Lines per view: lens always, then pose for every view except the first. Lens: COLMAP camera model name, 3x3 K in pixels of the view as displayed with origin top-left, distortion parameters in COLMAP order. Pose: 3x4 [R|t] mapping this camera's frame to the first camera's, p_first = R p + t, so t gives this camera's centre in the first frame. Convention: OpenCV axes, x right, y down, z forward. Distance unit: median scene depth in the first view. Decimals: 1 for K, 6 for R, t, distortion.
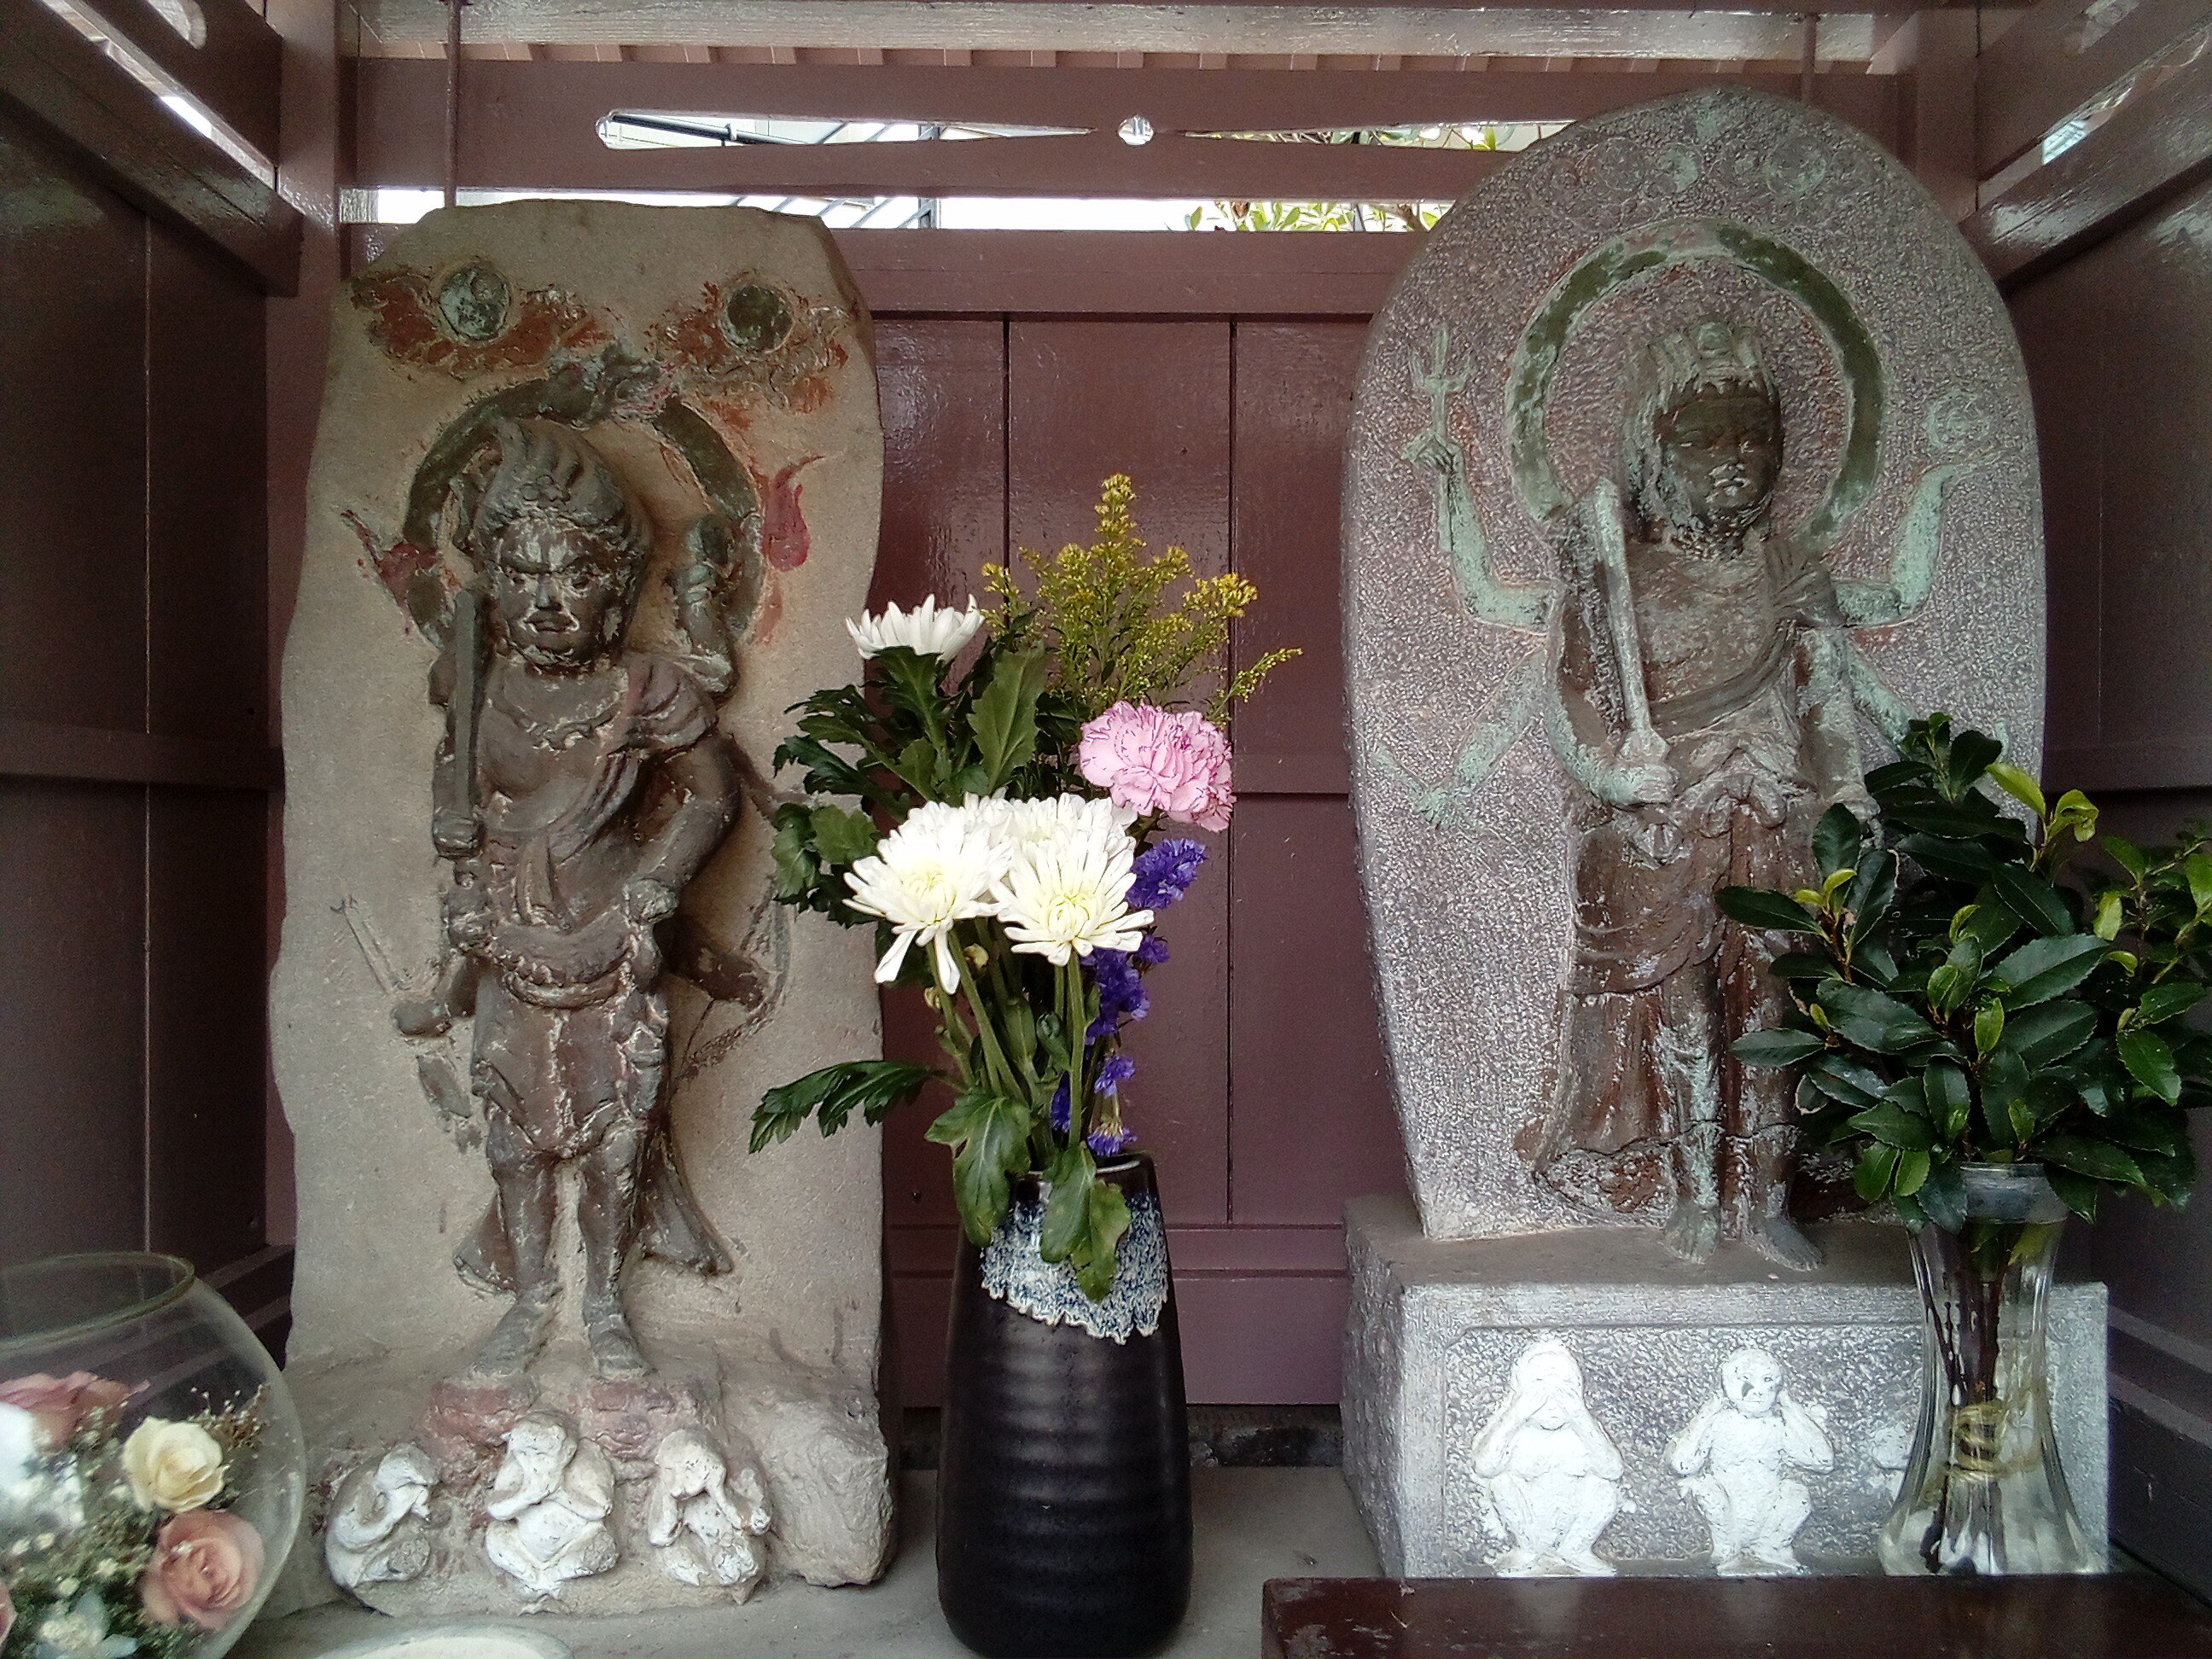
lens RADIAL K [[1860.3, 0, 1126.0], [0, 1860.3, 810.0], [0, 0, 1]] dist [0.081792, -0.147827]
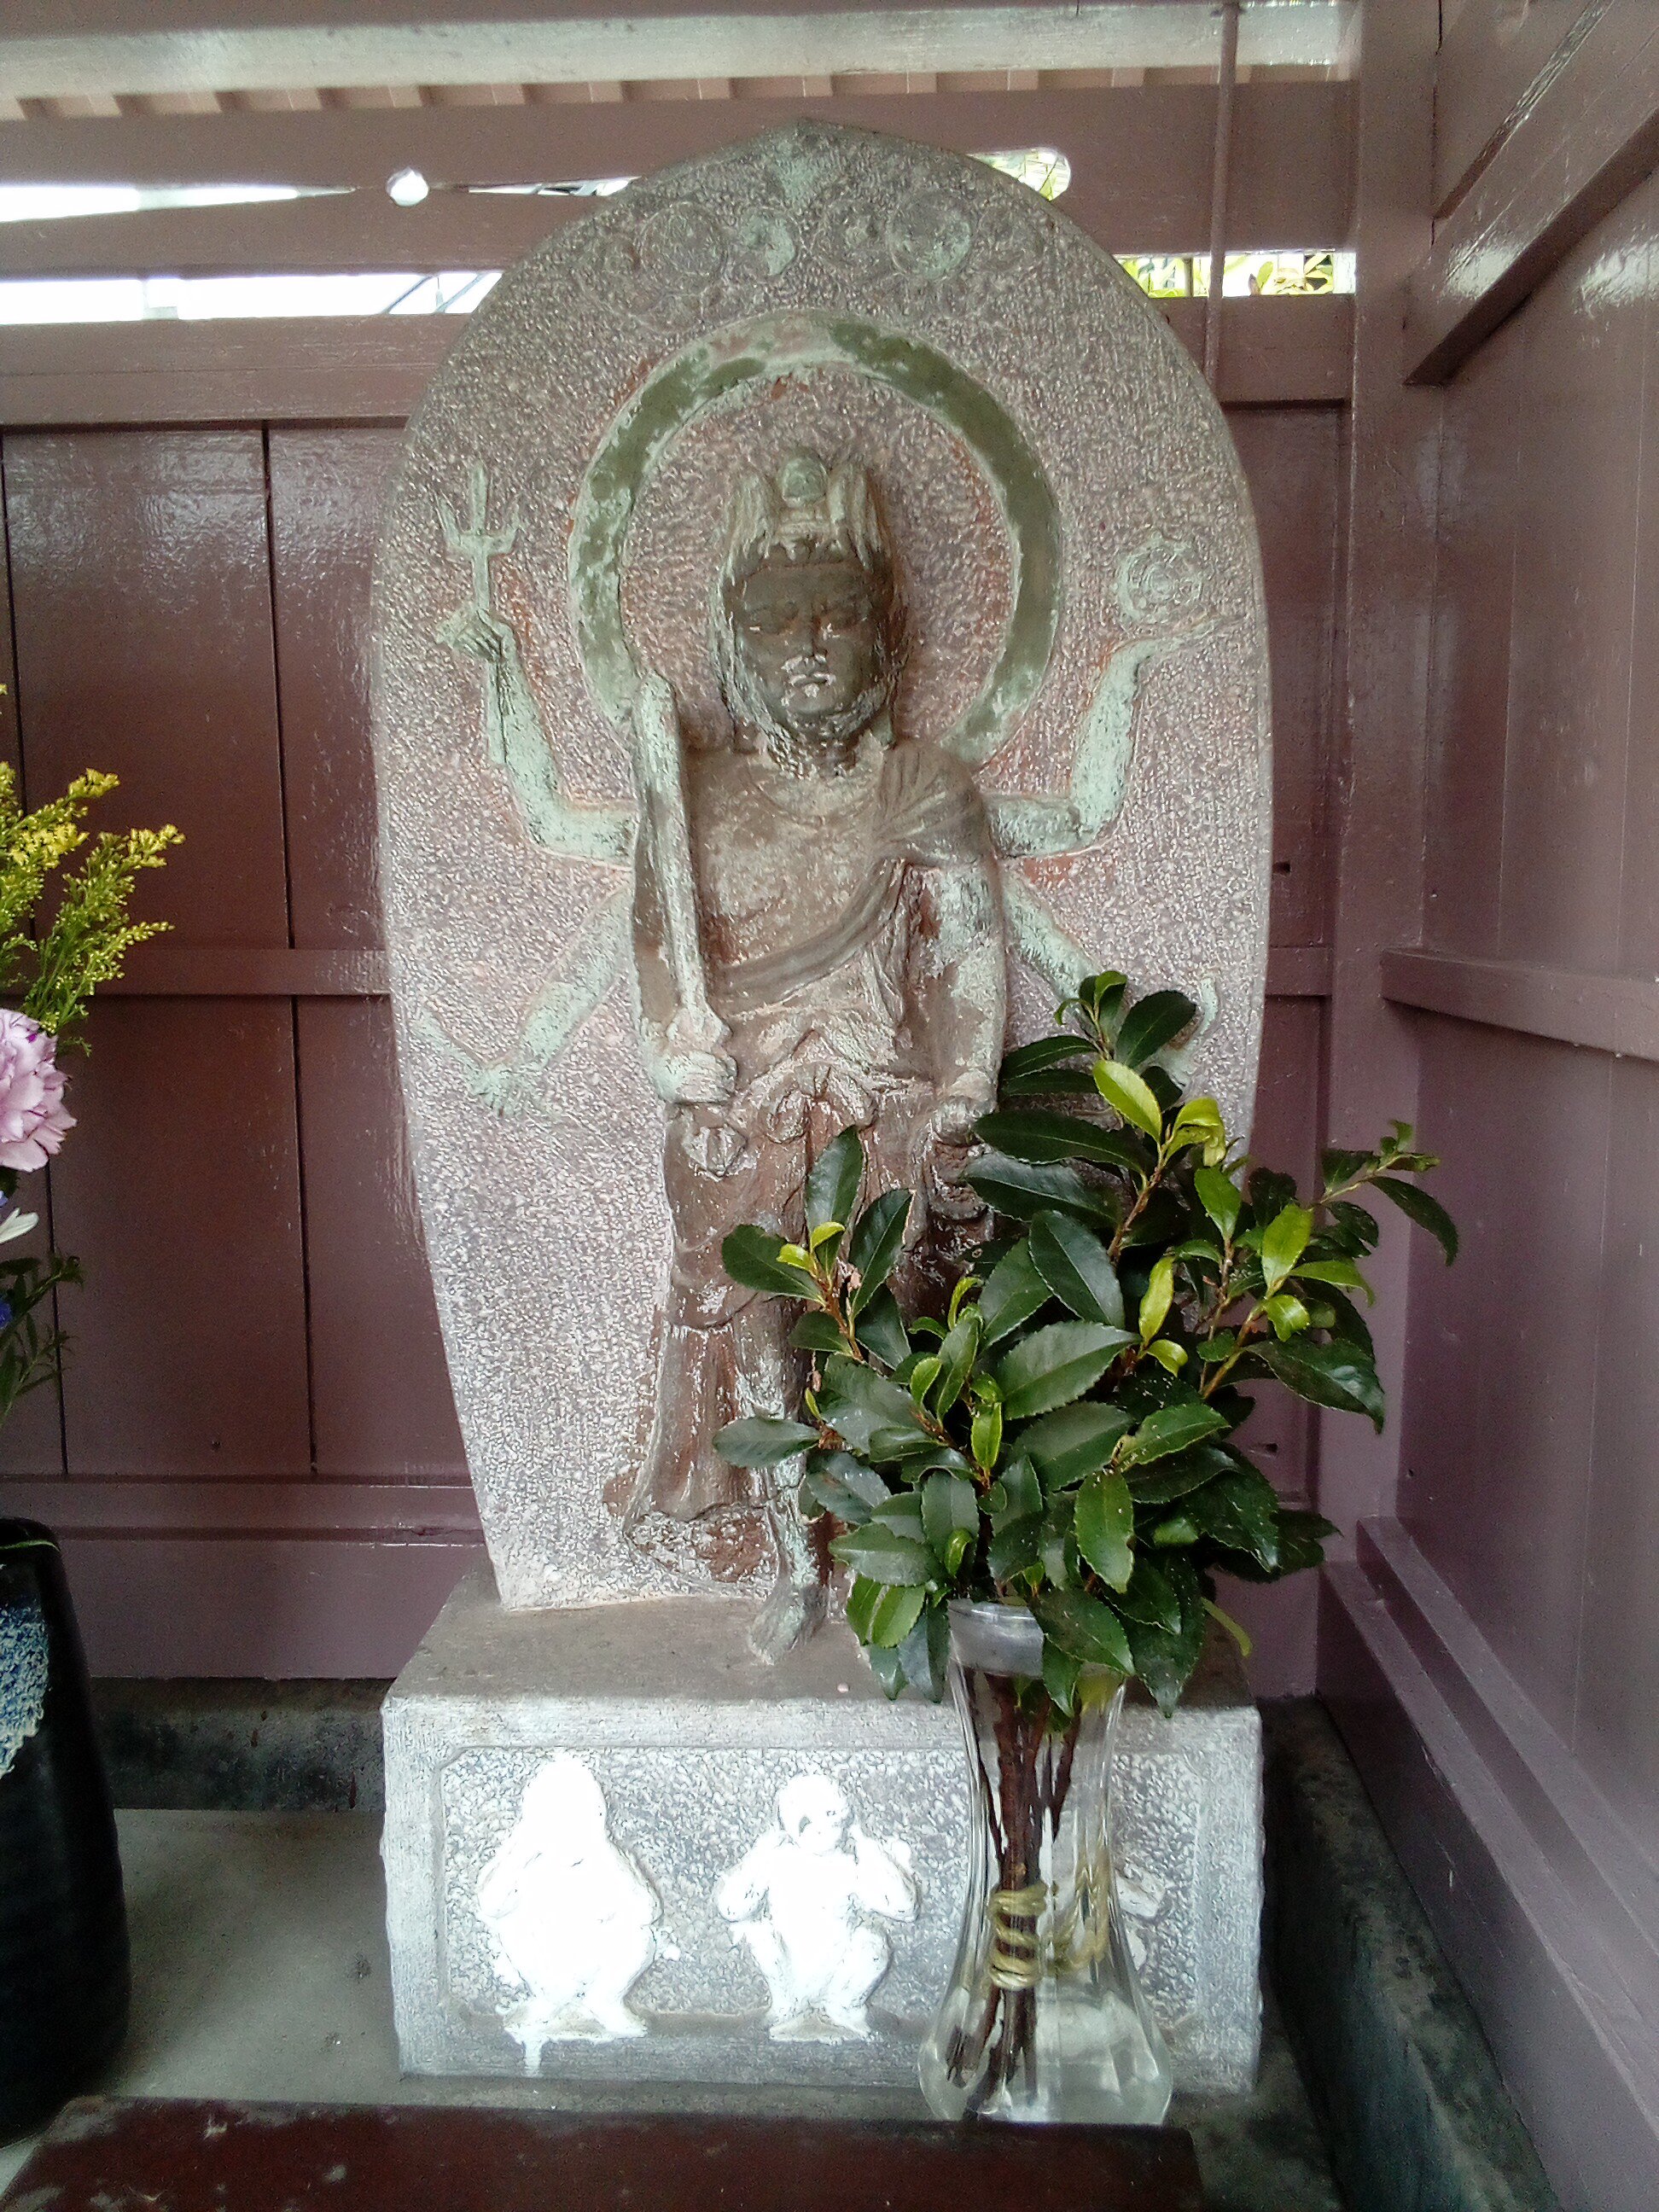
lens RADIAL K [[1860.3, 0, 820.4], [0, 1860.3, 1113.3], [0, 0, 1]] dist [0.081792, -0.147827]
pose [[0.997129, 0.000275, -0.075715, 0.367894], [0.008939, 0.992573, 0.121324, -0.087452], [0.075186, -0.121653, 0.989721, 0.218096]]
